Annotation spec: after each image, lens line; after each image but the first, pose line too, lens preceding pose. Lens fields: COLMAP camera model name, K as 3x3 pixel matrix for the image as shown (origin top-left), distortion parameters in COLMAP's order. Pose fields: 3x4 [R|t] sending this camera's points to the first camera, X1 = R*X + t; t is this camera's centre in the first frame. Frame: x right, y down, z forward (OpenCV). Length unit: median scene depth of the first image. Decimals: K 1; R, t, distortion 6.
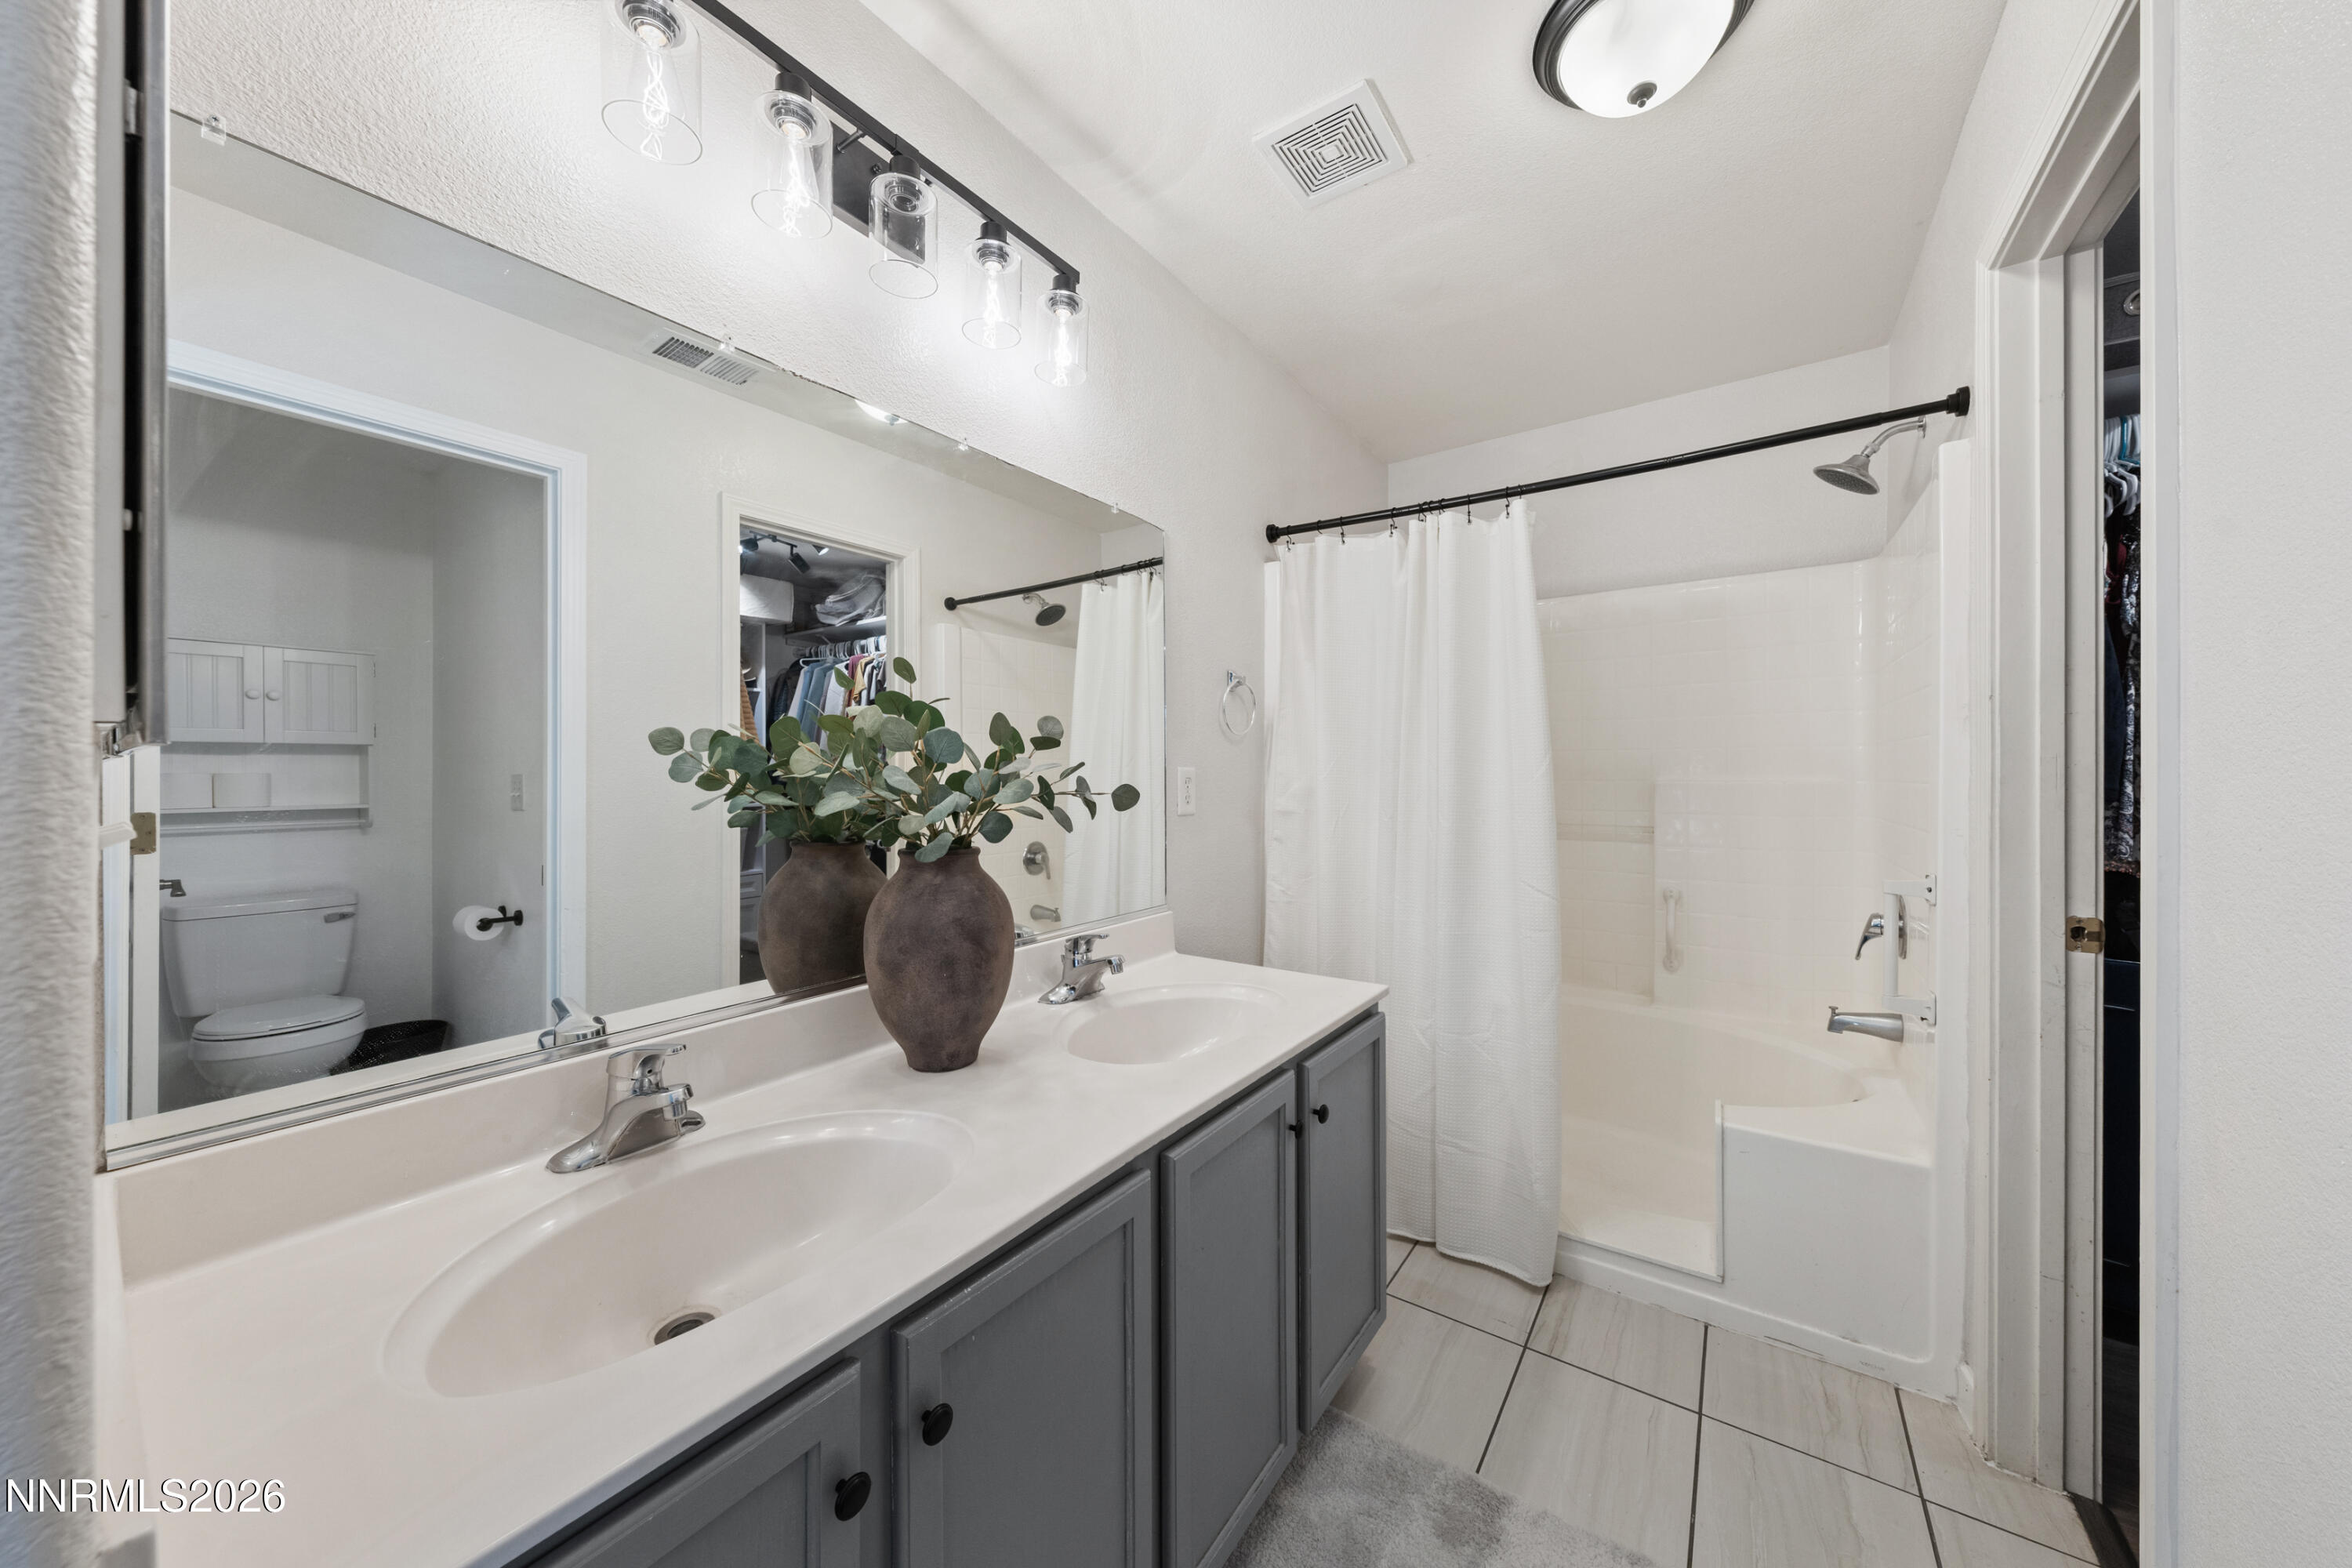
lens RADIAL K [[803.5, 0, 1162.3], [0, 803.5, 775.3], [0, 0, 1]] dist [0.000869, -0.000354]
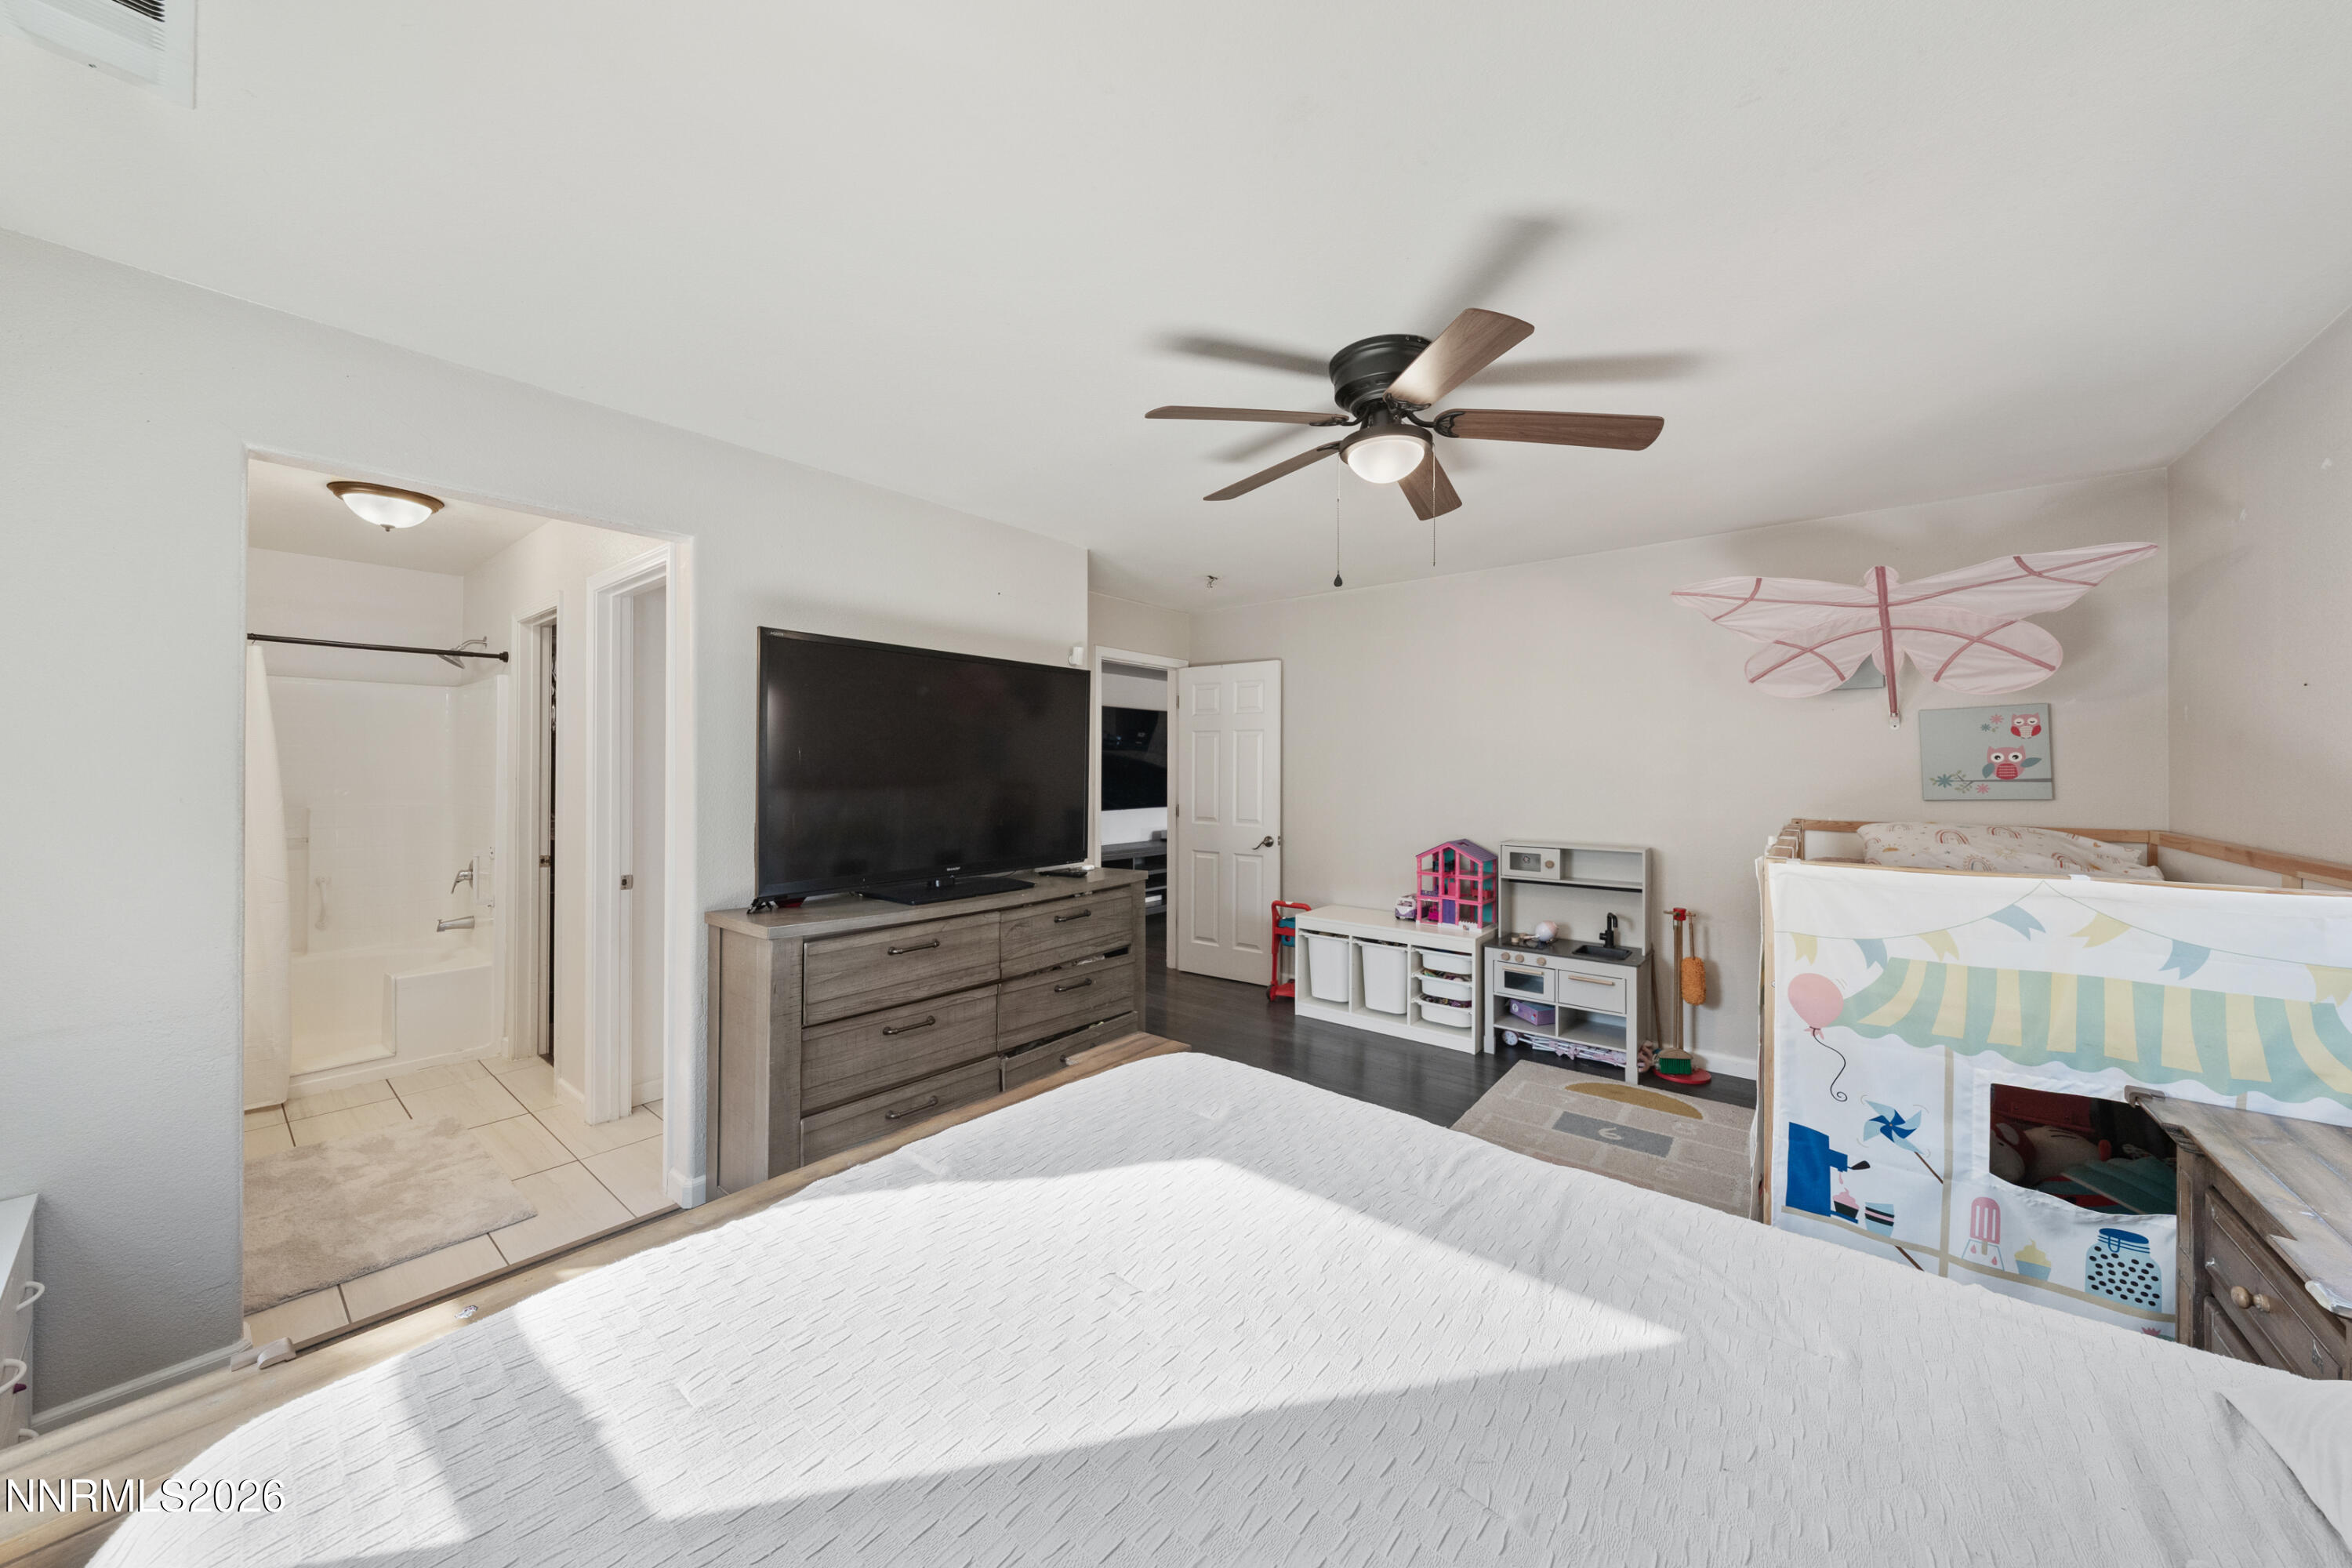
lens RADIAL K [[803.5, 0, 1184.1], [0, 803.5, 774.7], [0, 0, 1]] dist [0.000869, -0.000354]
pose [[0.043760, 0.001437, 0.999041, -1.305208], [-0.007351, 0.999972, -0.001116, -0.102189], [-0.999015, -0.007295, 0.043769, -1.131500]]
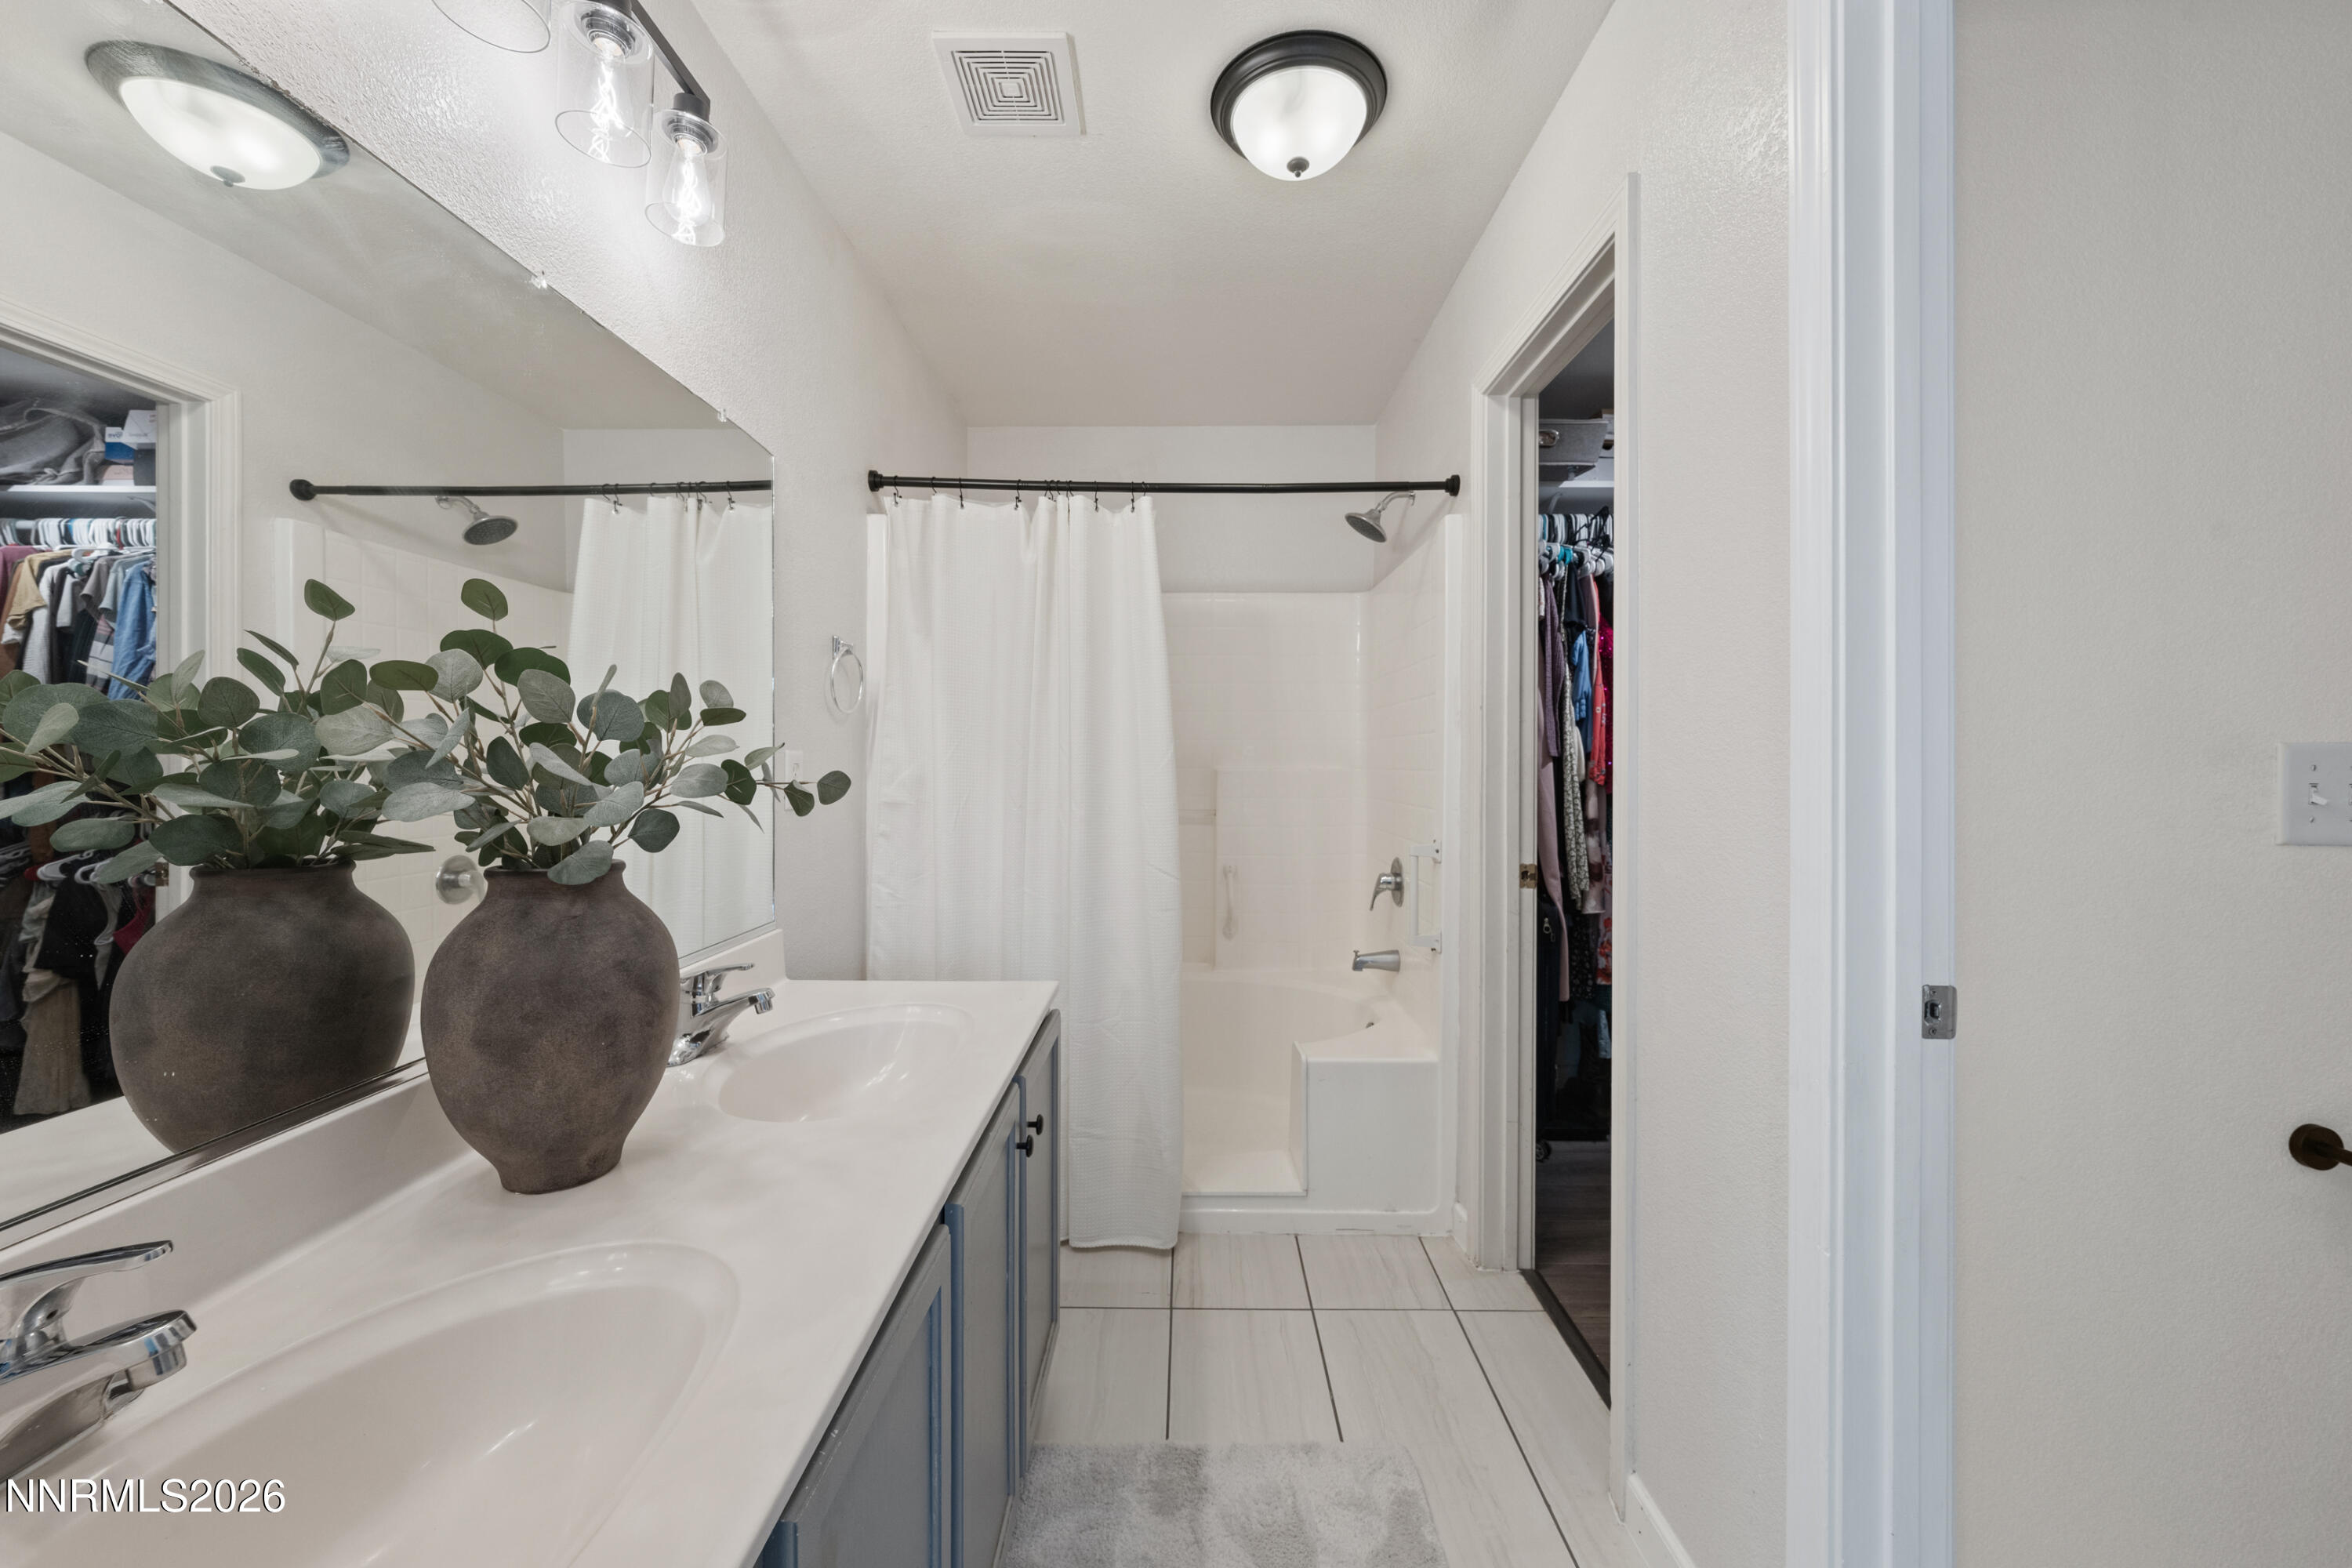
lens RADIAL K [[882.3, 0, 1169.1], [0, 882.3, 762.6], [0, 0, 1]] dist [0.001486, -0.000480]
pose [[0.819399, 0.005094, 0.573201, -0.216152], [-0.005327, 0.999985, -0.001272, 0.001387], [-0.573199, -0.002011, 0.819414, 0.061075]]
